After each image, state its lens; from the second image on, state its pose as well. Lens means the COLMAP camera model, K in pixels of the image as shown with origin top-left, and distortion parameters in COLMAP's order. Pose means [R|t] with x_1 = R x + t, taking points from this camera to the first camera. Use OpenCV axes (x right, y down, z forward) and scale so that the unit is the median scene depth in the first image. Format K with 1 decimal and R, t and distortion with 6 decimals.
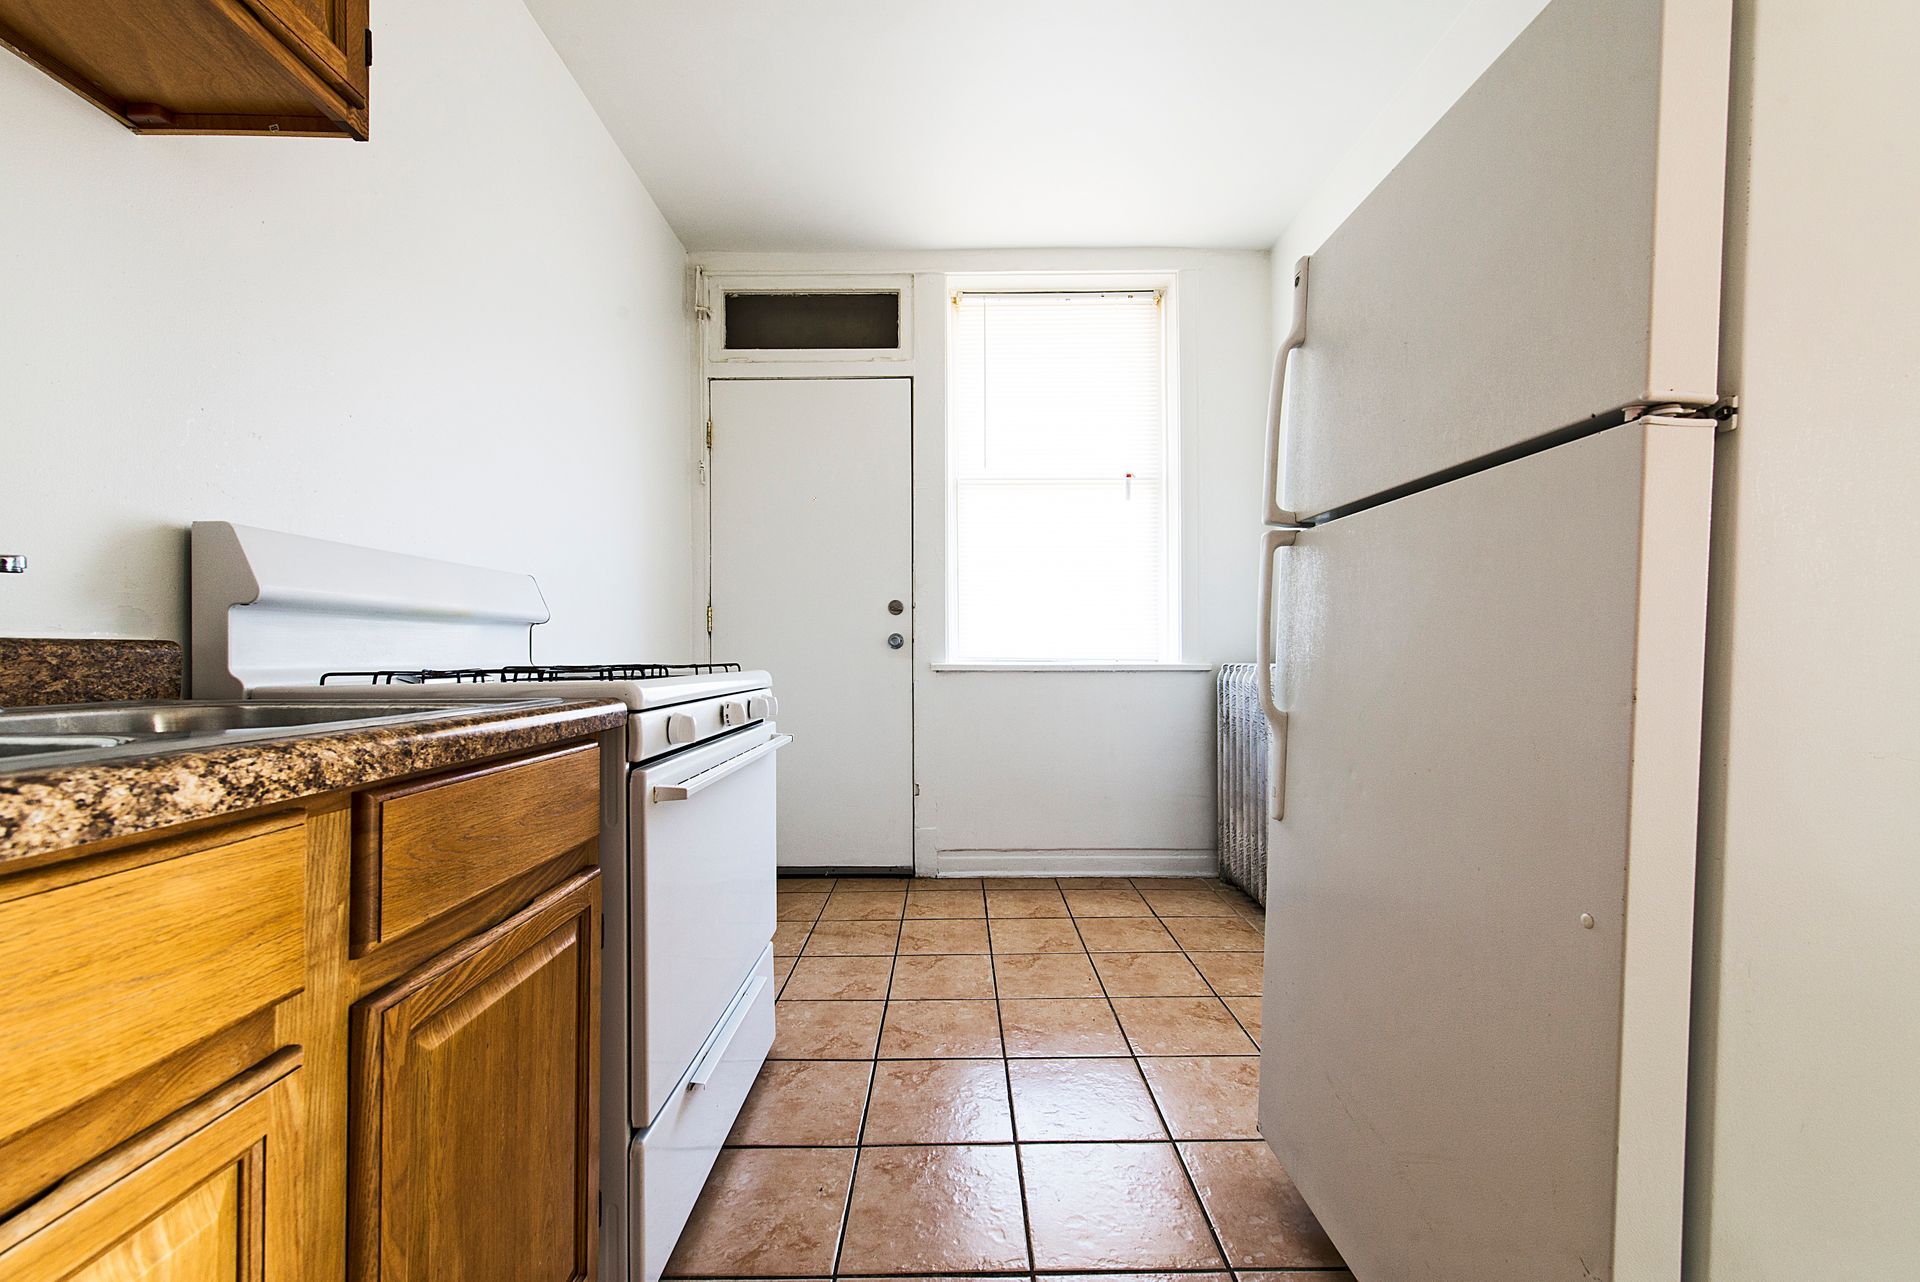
lens RADIAL K [[750.8, 0, 952.2], [0, 750.8, 643.5], [0, 0, 1]] dist [0.009345, -0.001508]
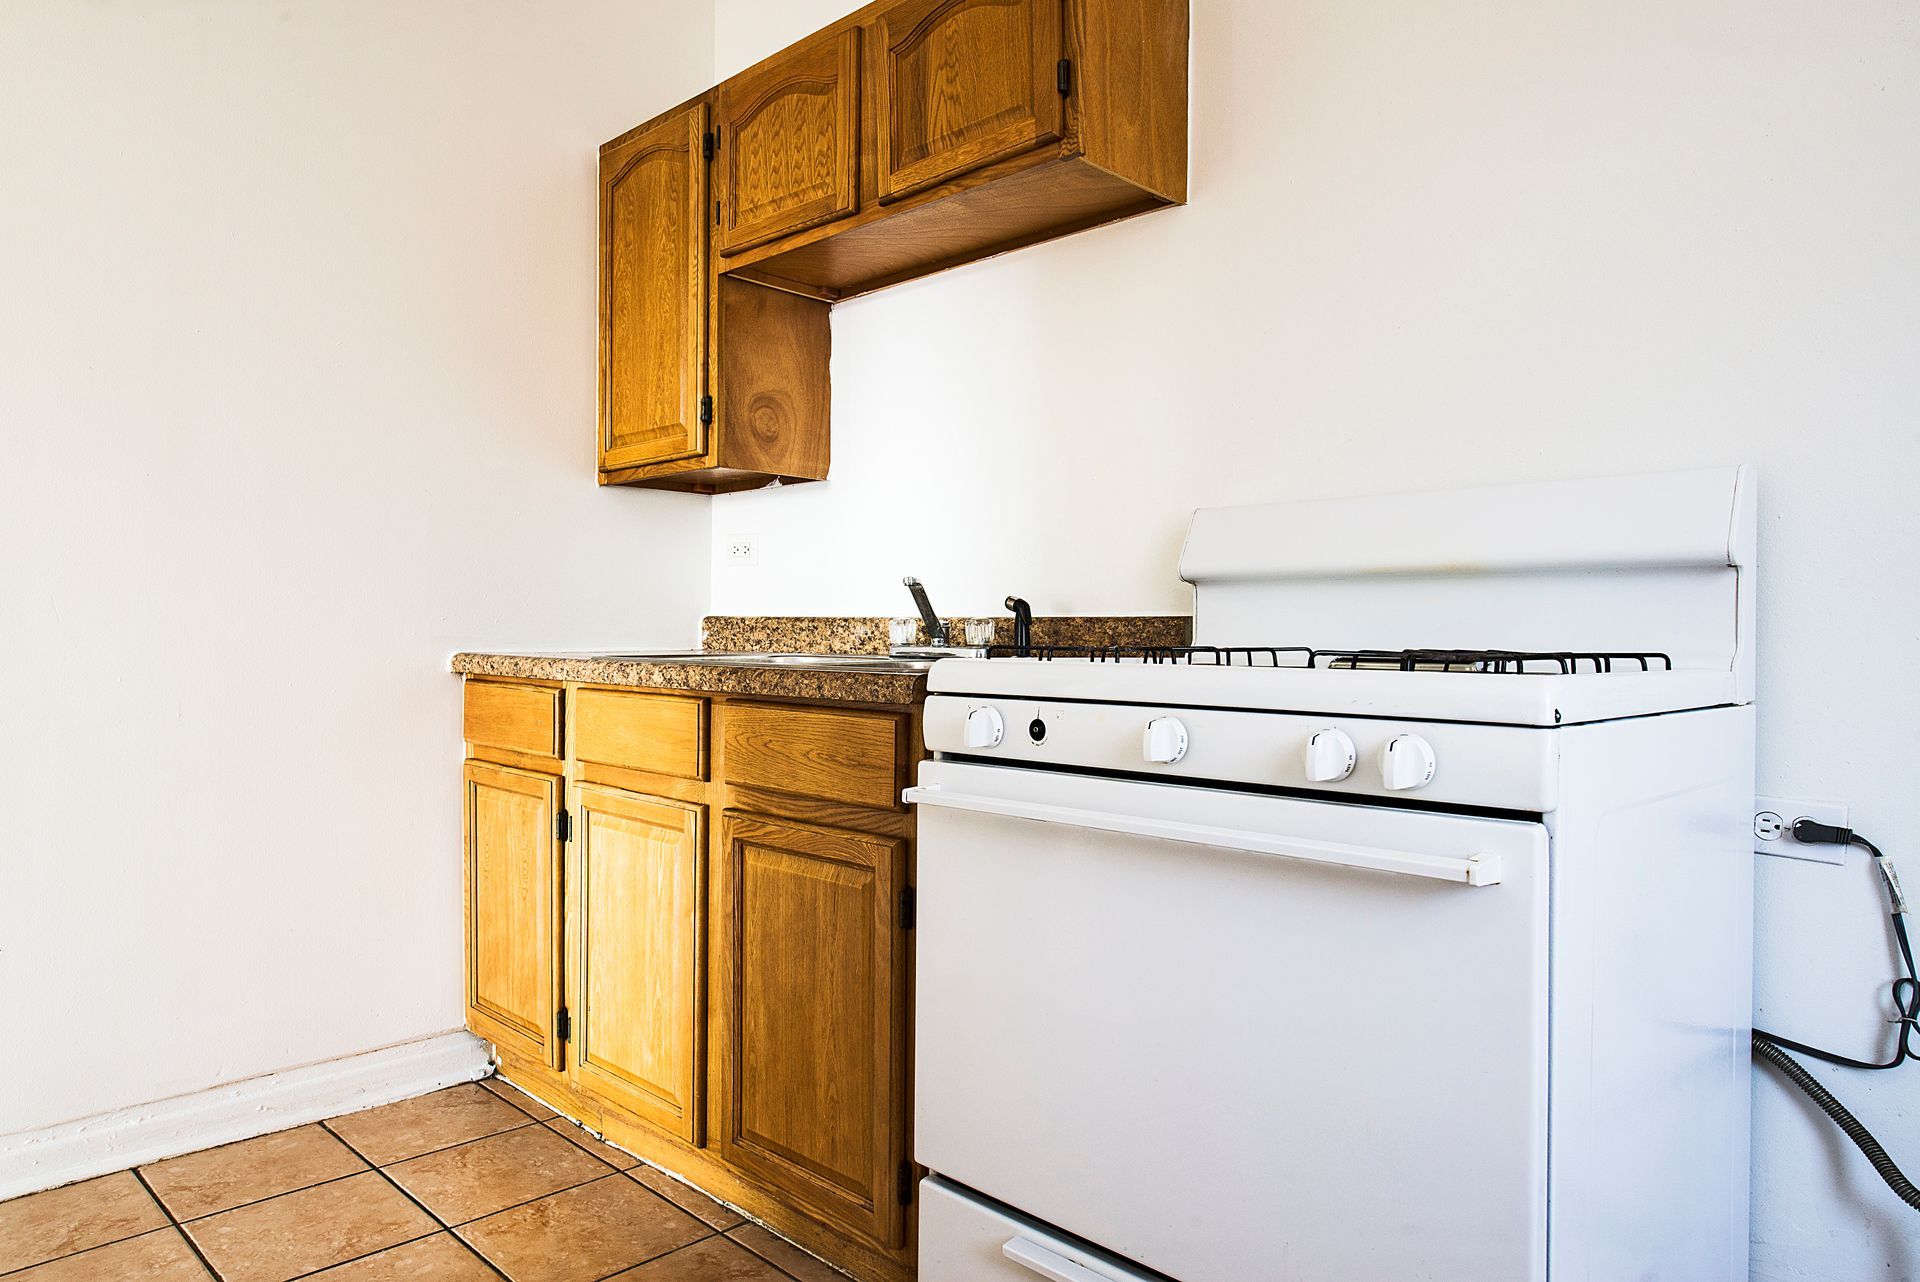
lens RADIAL K [[1261.6, 0, 956.6], [0, 1261.6, 639.4], [0, 0, 1]] dist [0.004973, -0.000330]
pose [[-0.711215, 0.005706, -0.702952, 0.599138], [0.007090, 0.999974, 0.000944, 0.026413], [0.702939, -0.004313, -0.711237, 2.083714]]
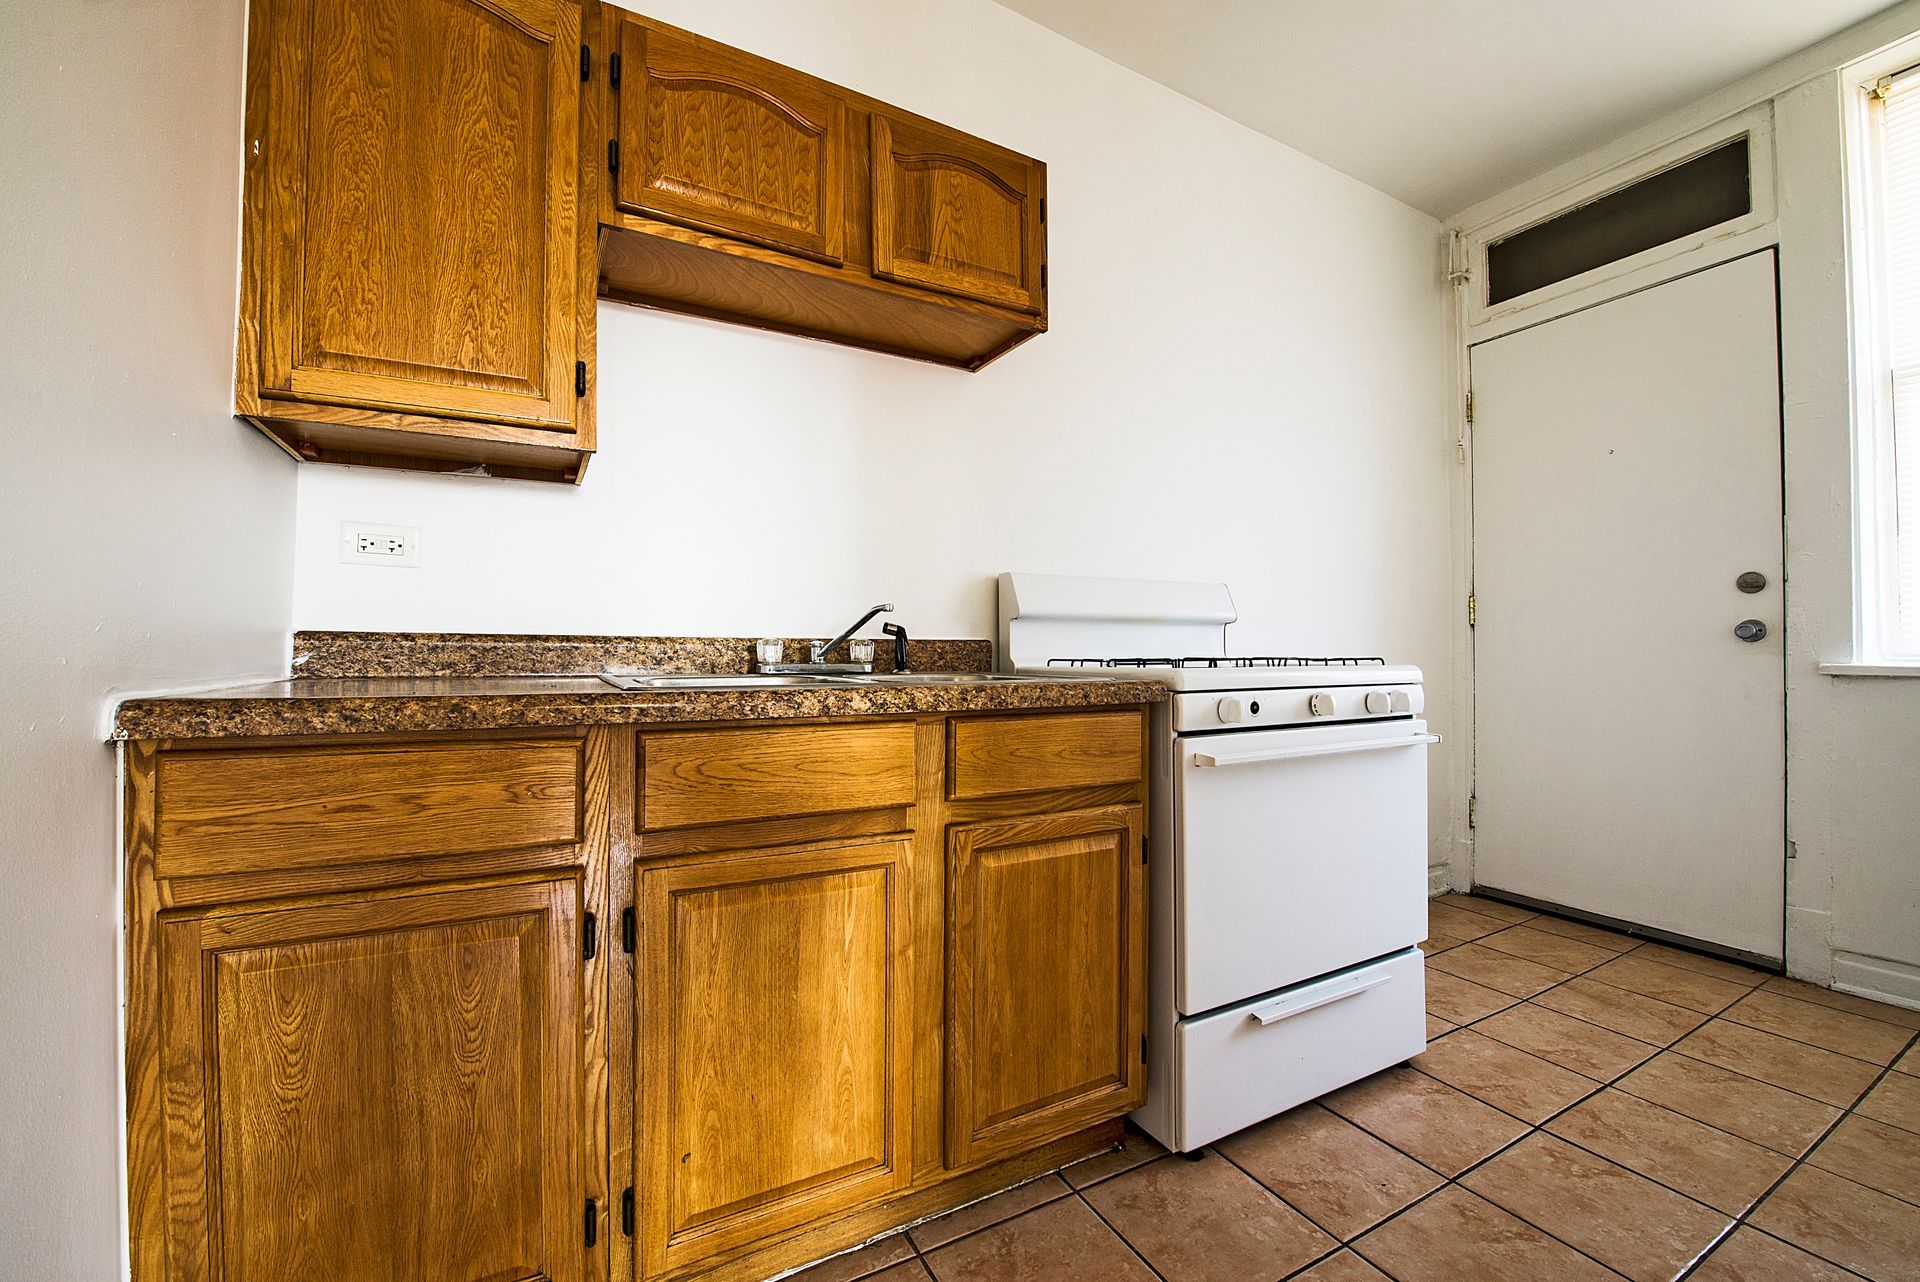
lens RADIAL K [[765.2, 0, 952.7], [0, 765.2, 643.7], [0, 0, 1]] dist [-0.013319, -0.003063]
pose [[0.473411, -0.004115, -0.880832, 0.549175], [0.009955, 0.999950, 0.000679, 0.002507], [0.880785, -0.009090, 0.473428, 0.040062]]
